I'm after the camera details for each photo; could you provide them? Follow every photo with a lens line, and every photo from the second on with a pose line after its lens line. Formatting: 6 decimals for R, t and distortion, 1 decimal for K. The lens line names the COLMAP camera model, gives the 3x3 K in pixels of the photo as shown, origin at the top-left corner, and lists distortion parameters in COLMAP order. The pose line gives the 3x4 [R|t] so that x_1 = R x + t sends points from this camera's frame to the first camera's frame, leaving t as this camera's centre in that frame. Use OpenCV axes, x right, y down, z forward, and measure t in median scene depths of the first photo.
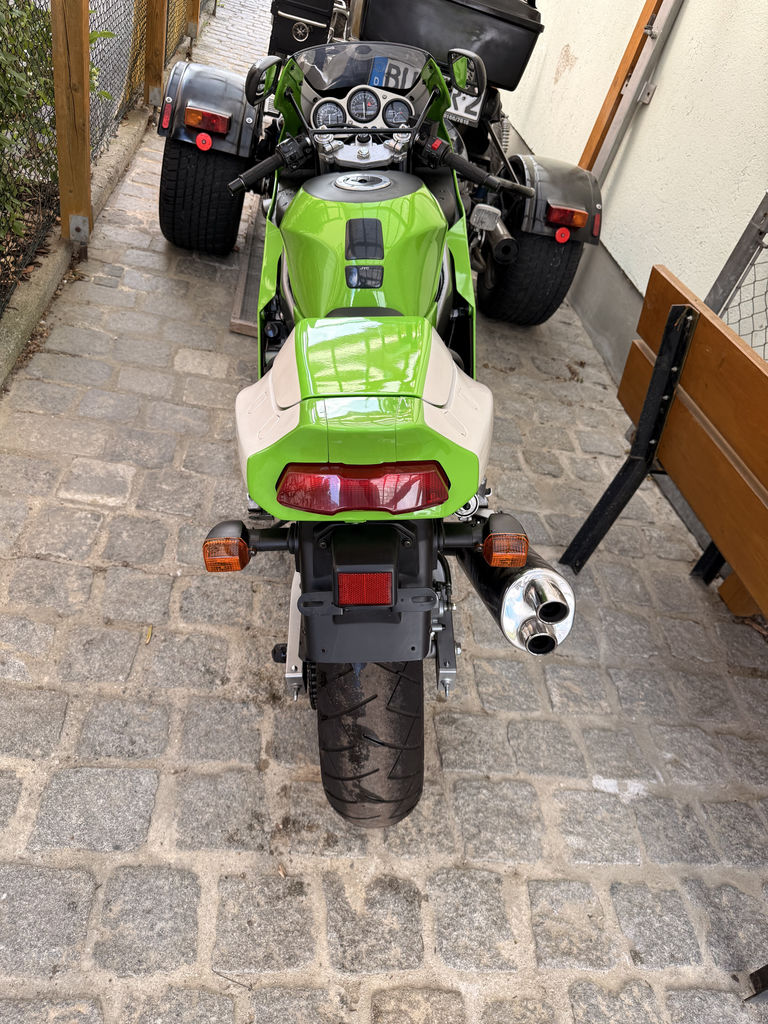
lens RADIAL K [[730.2, 0, 384.0], [0, 730.2, 512.0], [0, 0, 1]] dist [-0.004905, 0.000670]
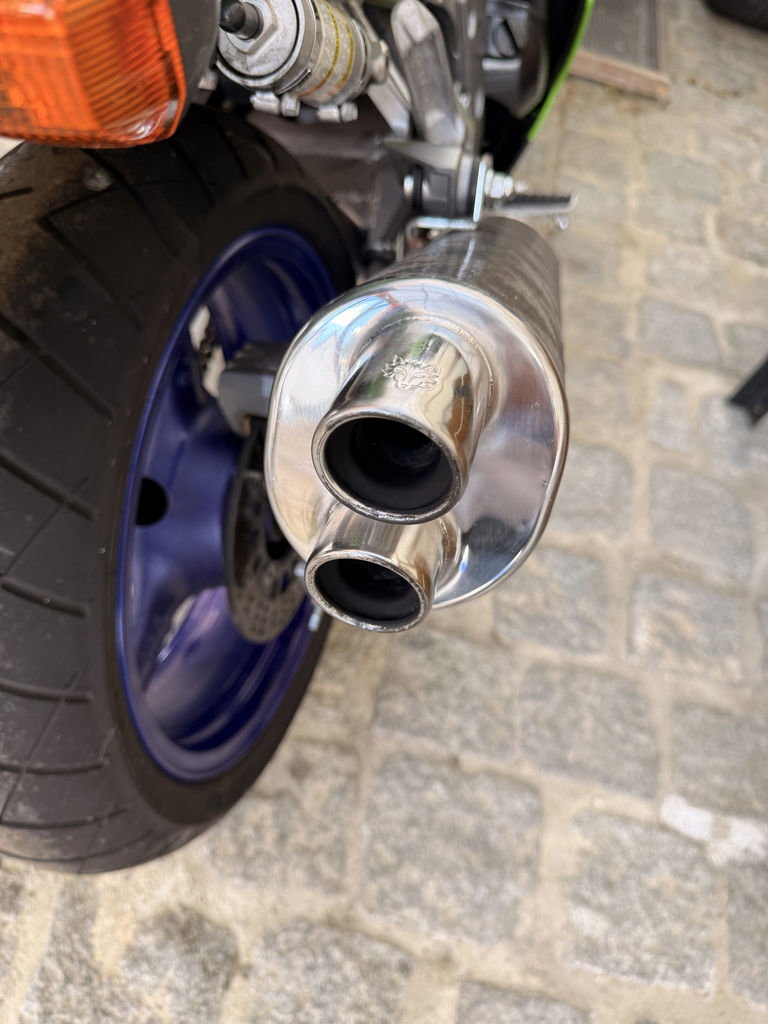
lens RADIAL K [[730.2, 0, 384.0], [0, 730.2, 512.0], [0, 0, 1]] dist [-0.004905, 0.000670]
pose [[0.956723, 0.196727, -0.214429, 0.169655], [-0.138879, 0.956210, 0.257634, 0.055782], [0.255723, -0.216705, 0.942149, 0.513870]]
